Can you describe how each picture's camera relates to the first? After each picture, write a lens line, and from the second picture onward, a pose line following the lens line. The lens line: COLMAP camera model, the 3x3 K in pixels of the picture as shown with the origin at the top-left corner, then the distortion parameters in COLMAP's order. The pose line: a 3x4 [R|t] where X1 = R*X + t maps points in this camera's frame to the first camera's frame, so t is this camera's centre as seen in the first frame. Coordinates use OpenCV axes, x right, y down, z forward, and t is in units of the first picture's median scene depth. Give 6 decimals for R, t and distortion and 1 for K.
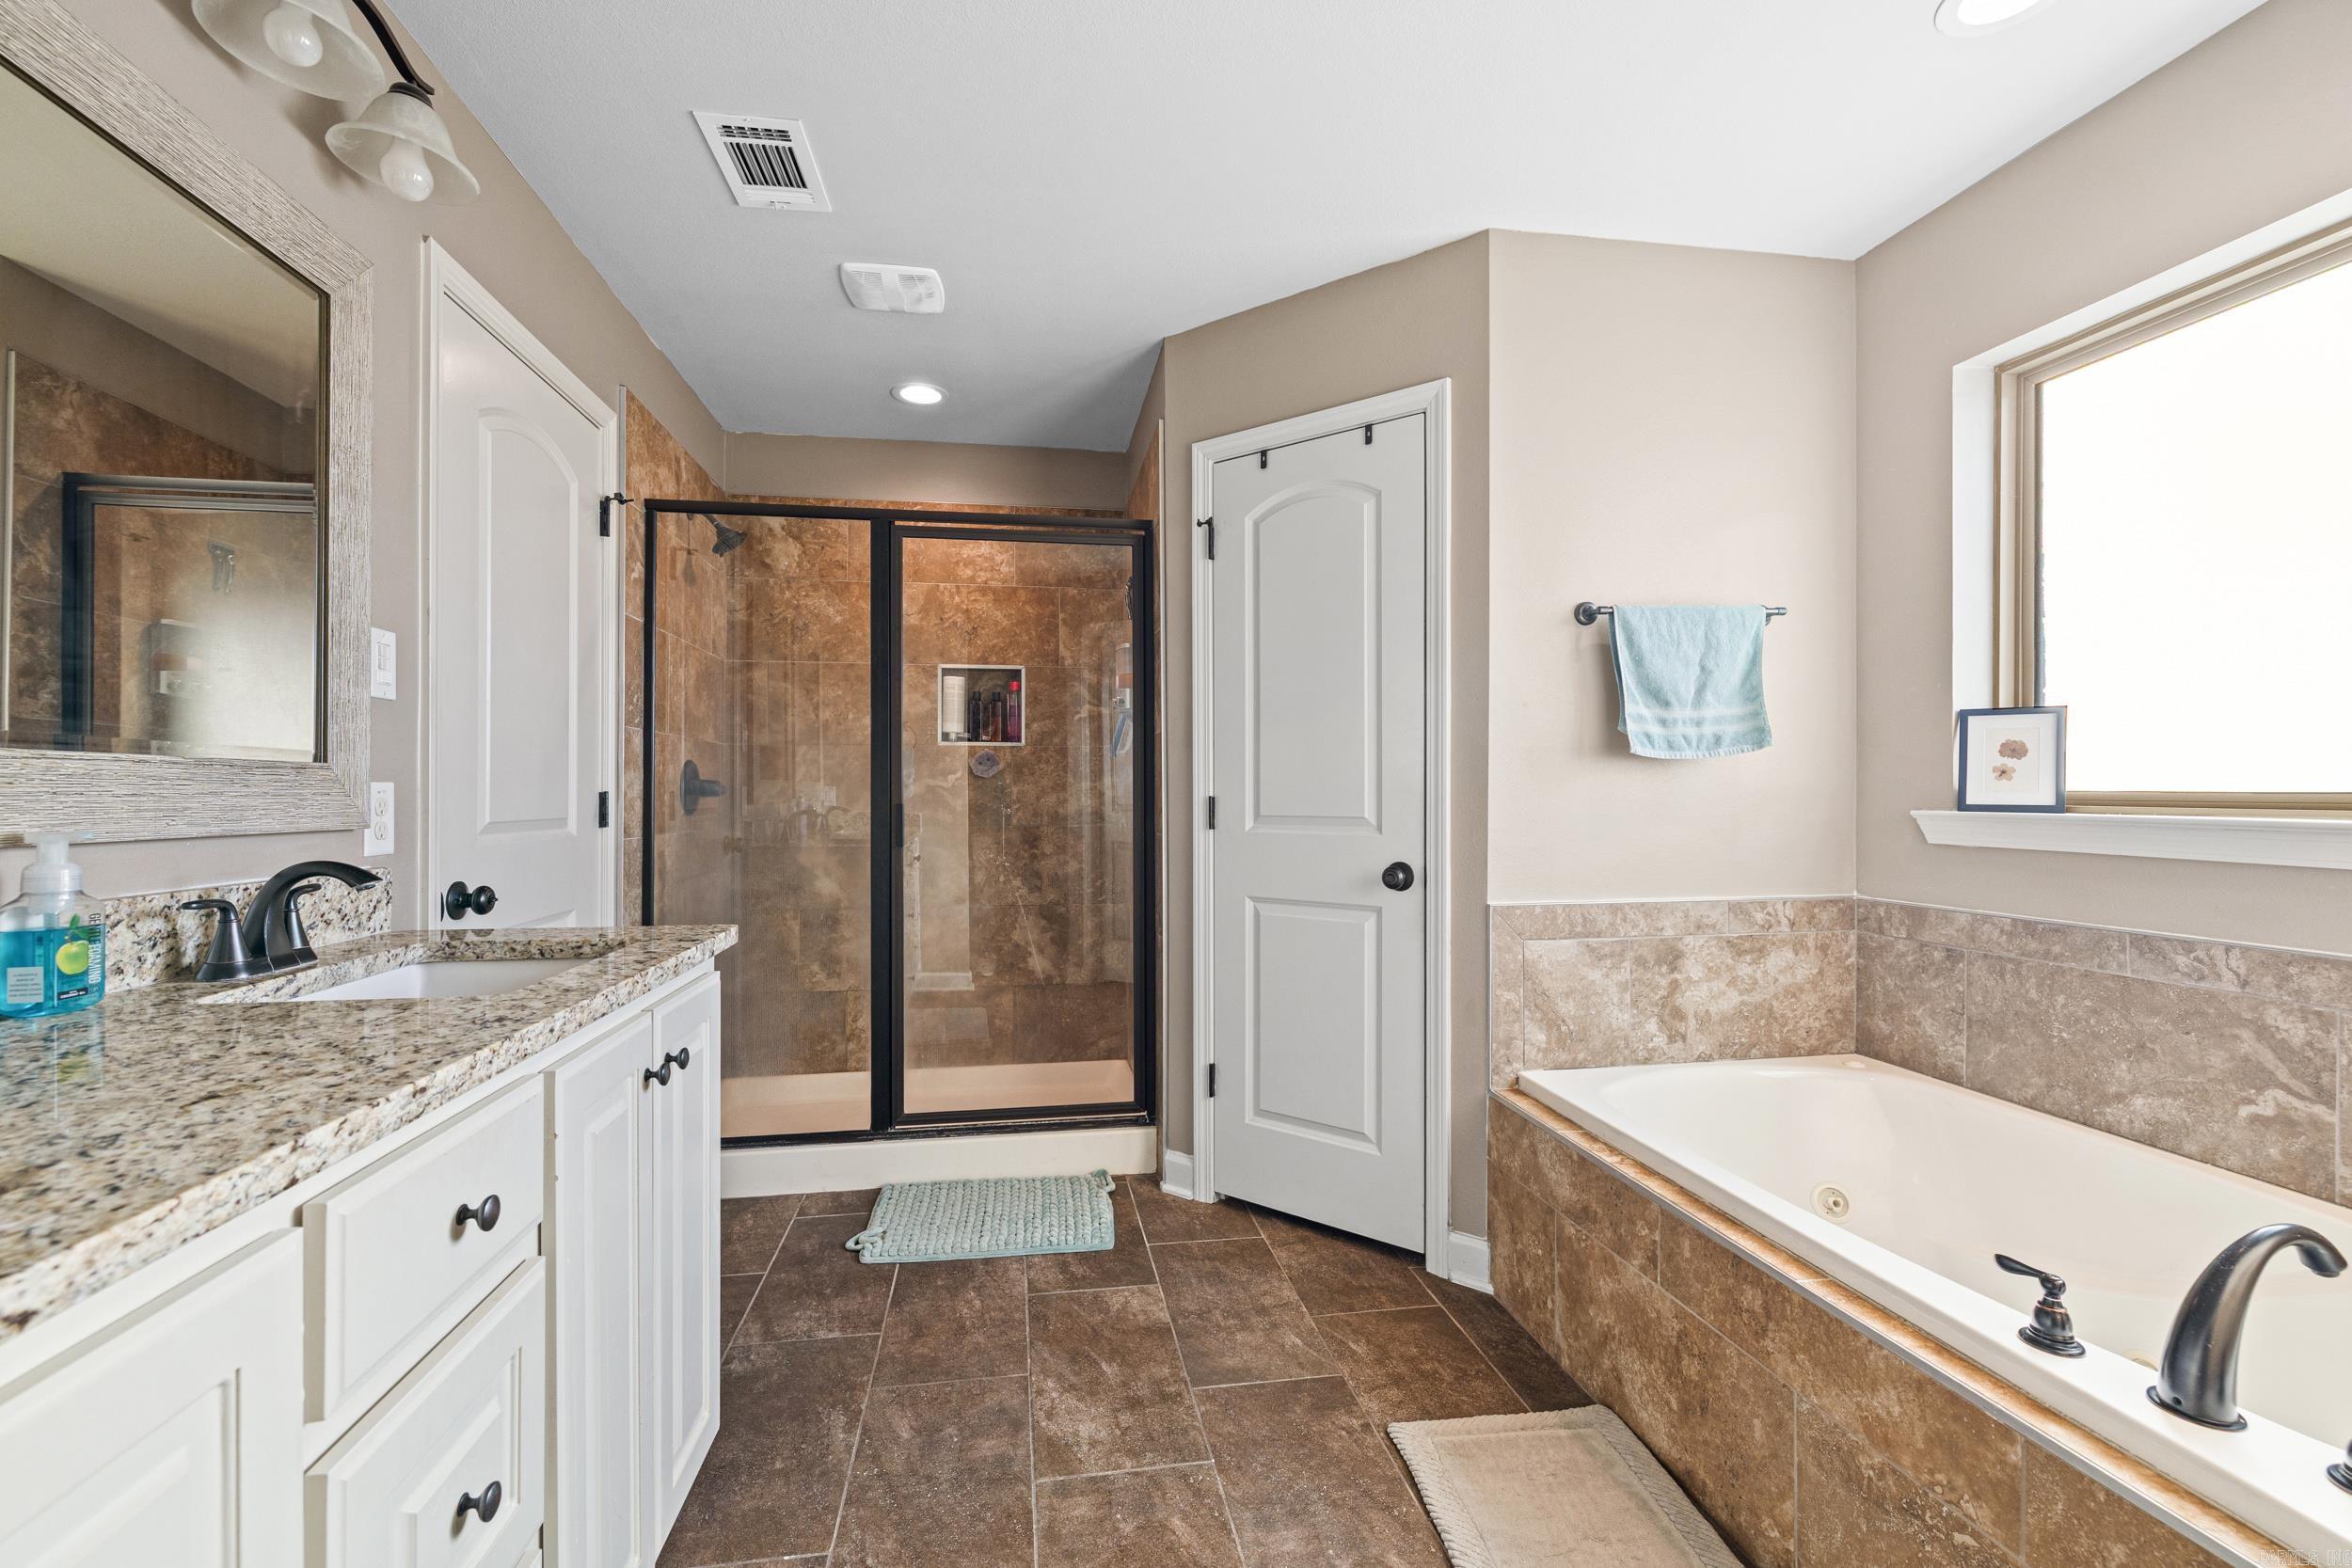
lens RADIAL K [[971.3, 0, 1164.7], [0, 971.3, 789.0], [0, 0, 1]] dist [-0.000149, -0.000059]
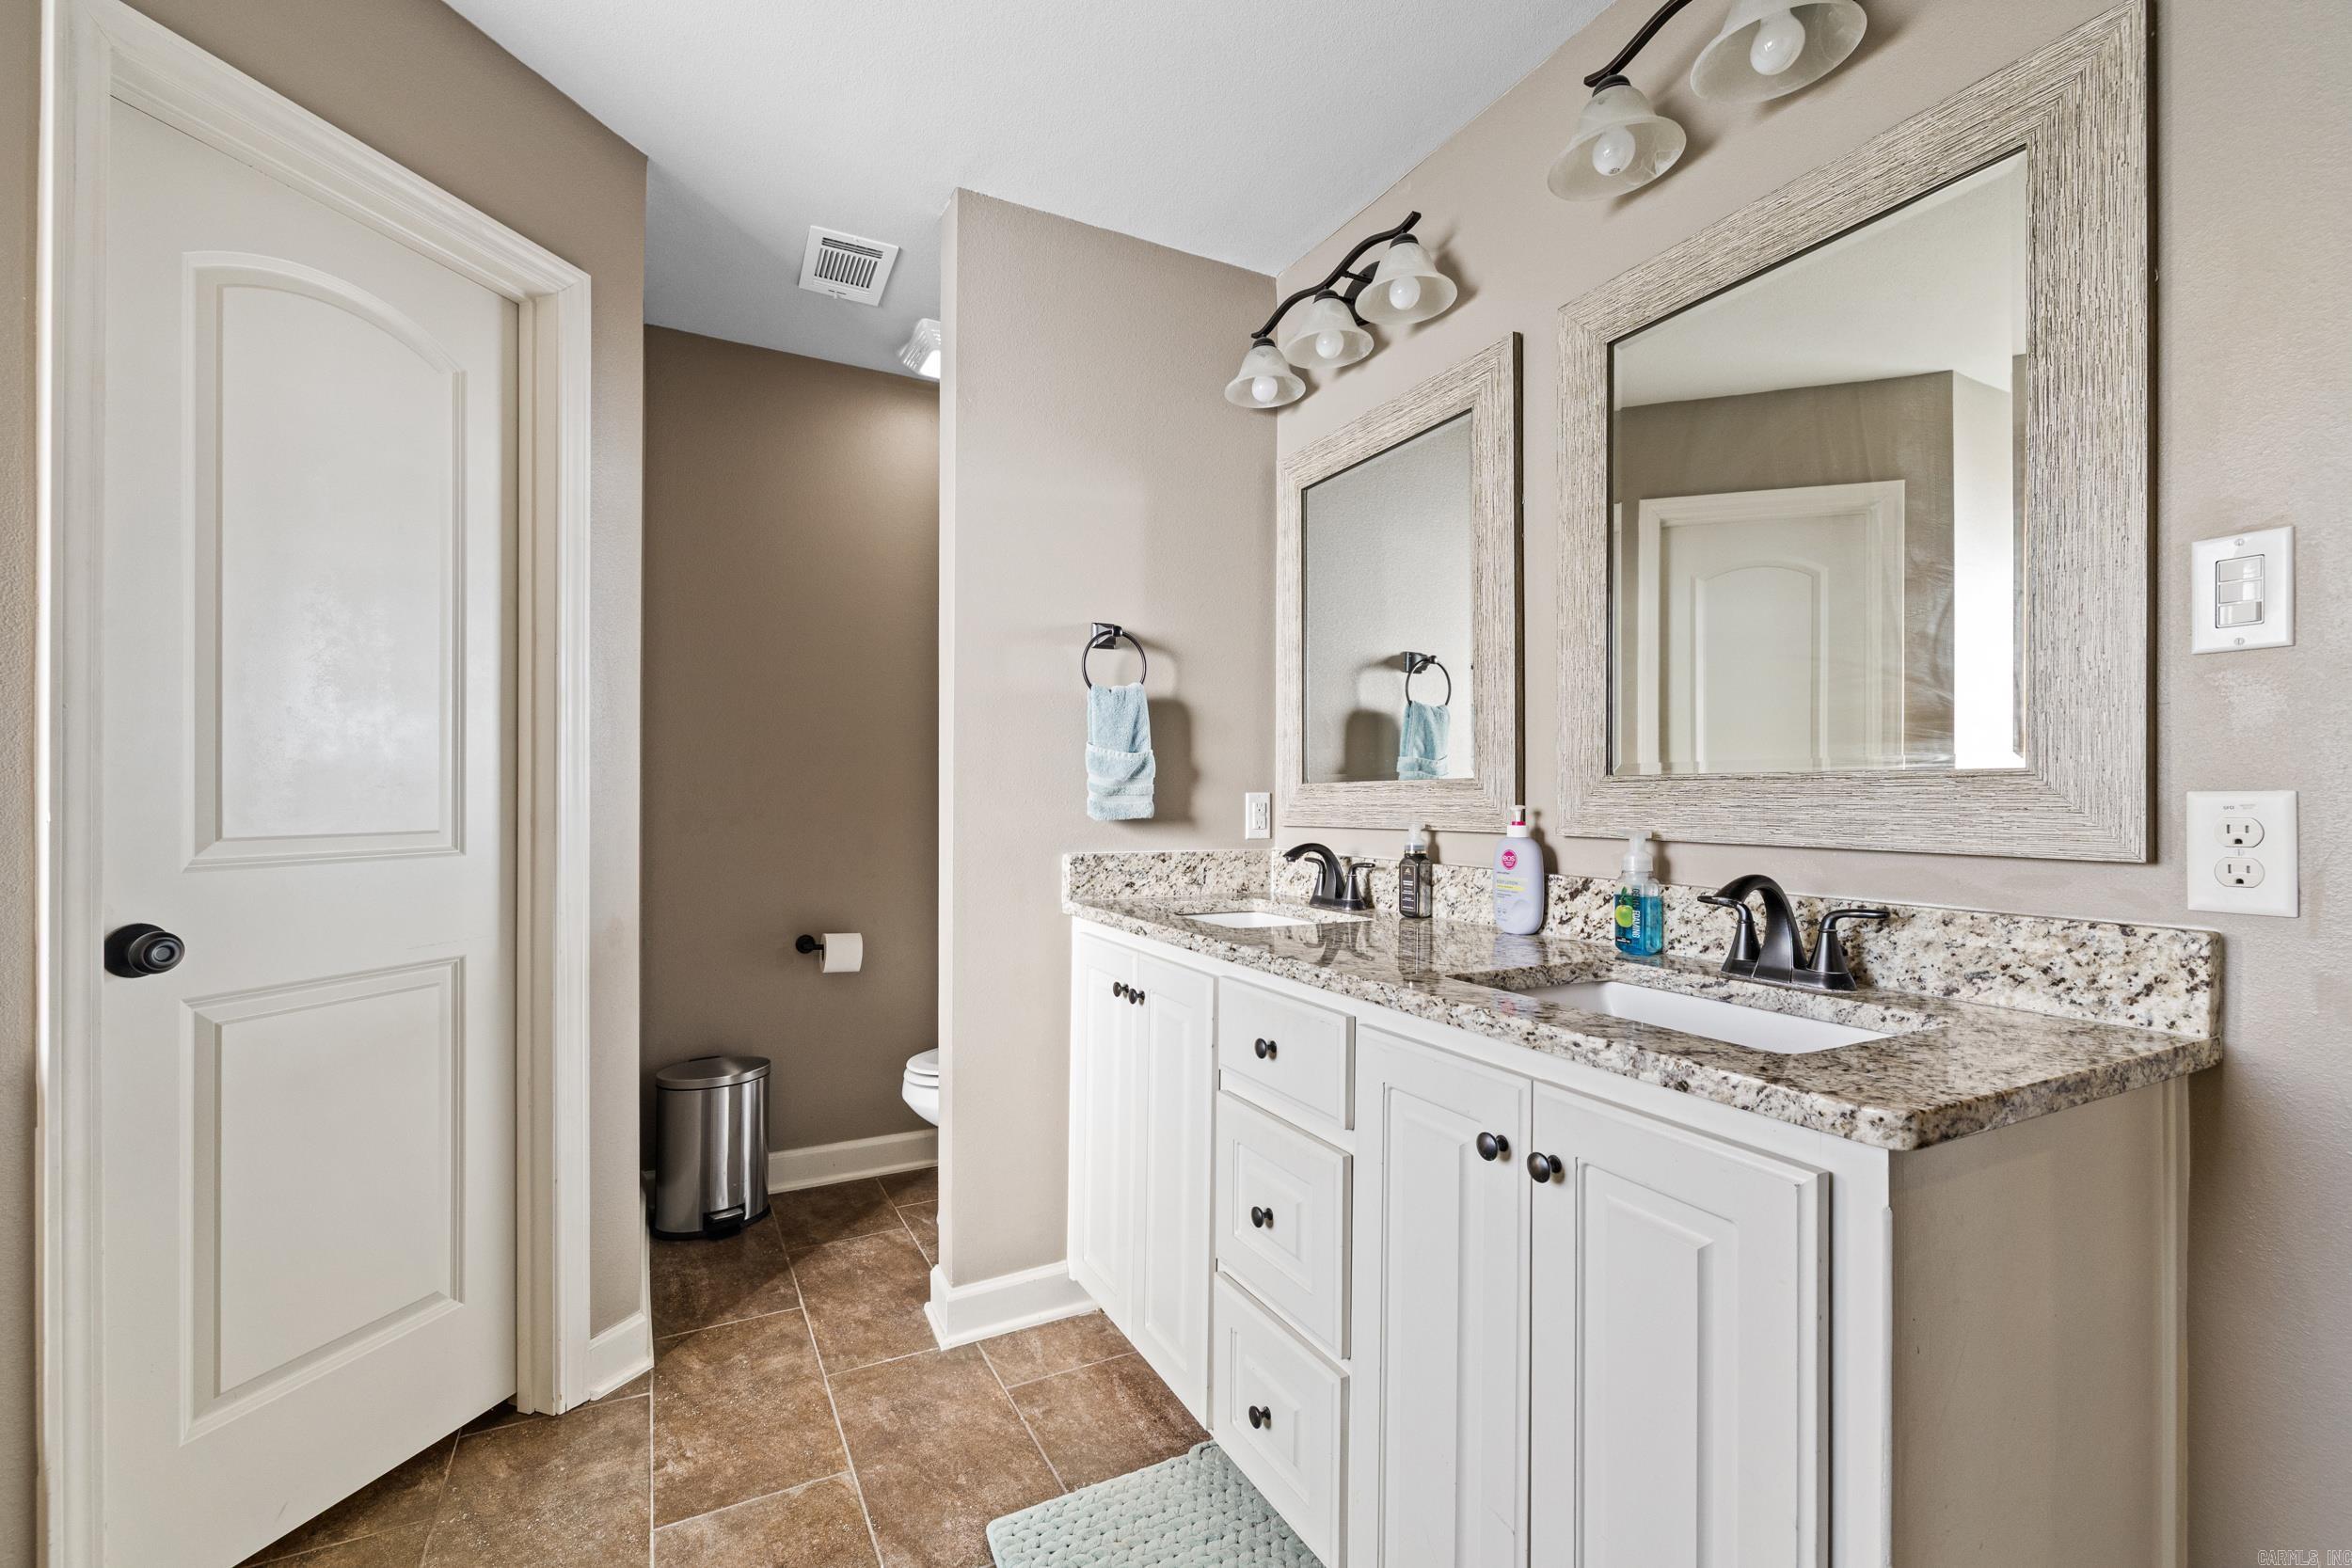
lens RADIAL K [[971.3, 0, 1164.7], [0, 971.3, 789.0], [0, 0, 1]] dist [-0.000149, -0.000059]
pose [[-0.948799, -0.002614, -0.315871, 0.006295], [0.000317, 0.999957, -0.009229, -0.003706], [0.315881, -0.008856, -0.948757, 1.494674]]
